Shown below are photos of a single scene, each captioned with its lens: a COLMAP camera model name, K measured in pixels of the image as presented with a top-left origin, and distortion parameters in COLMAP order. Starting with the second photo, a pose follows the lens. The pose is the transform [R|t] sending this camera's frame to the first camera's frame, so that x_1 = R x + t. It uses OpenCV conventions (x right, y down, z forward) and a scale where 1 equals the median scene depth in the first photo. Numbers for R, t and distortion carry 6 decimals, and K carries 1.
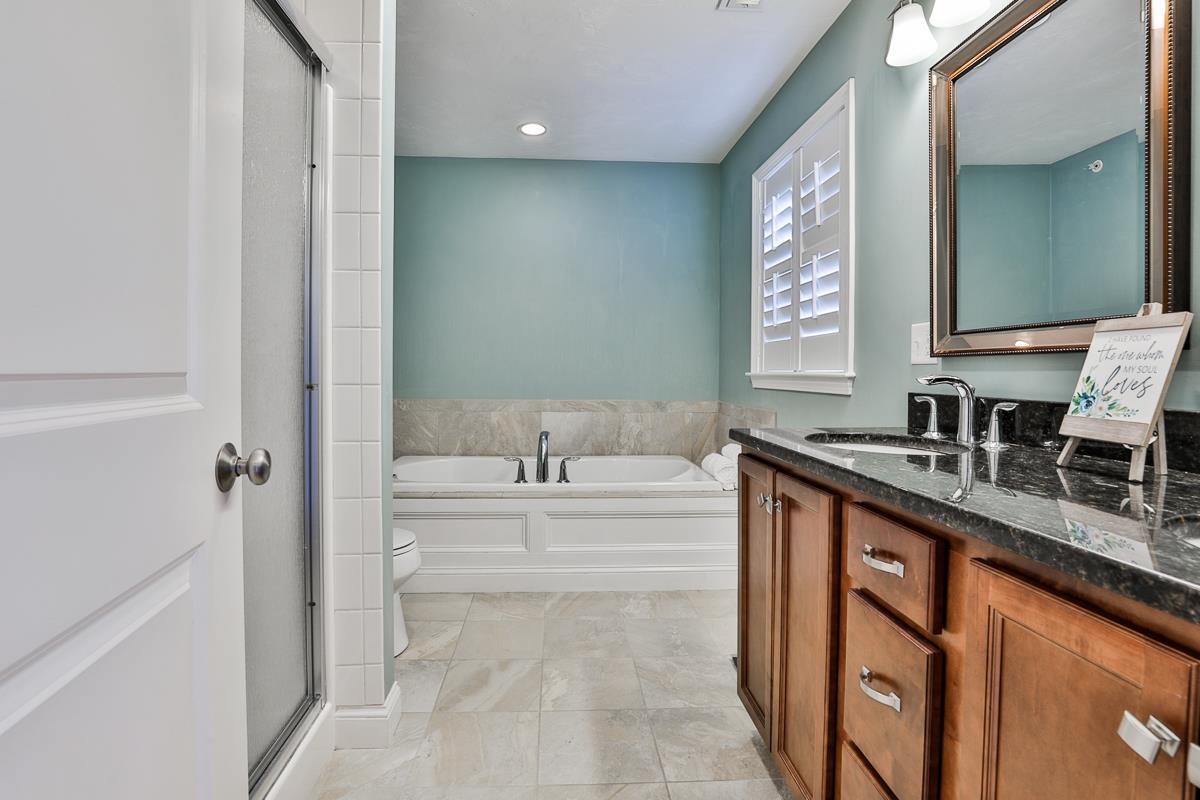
lens RADIAL K [[604.7, 0, 594.0], [0, 604.7, 382.5], [0, 0, 1]] dist [-0.017518, 0.001150]
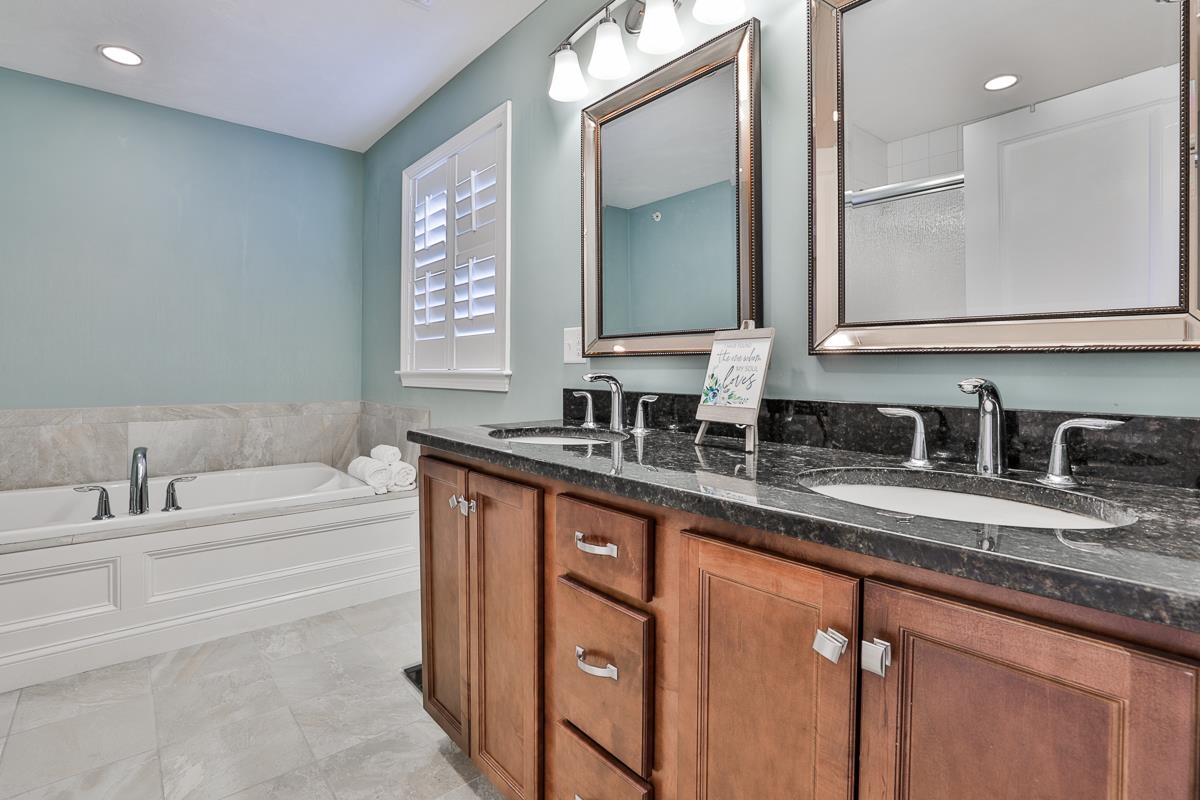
lens RADIAL K [[578.3, 0, 601.1], [0, 578.3, 368.0], [0, 0, 1]] dist [-0.037572, 0.011381]
pose [[0.791161, 0.001657, 0.611606, -0.097433], [0.010936, 0.999798, -0.016856, -0.003261], [-0.611510, 0.020024, 0.790983, 0.108158]]
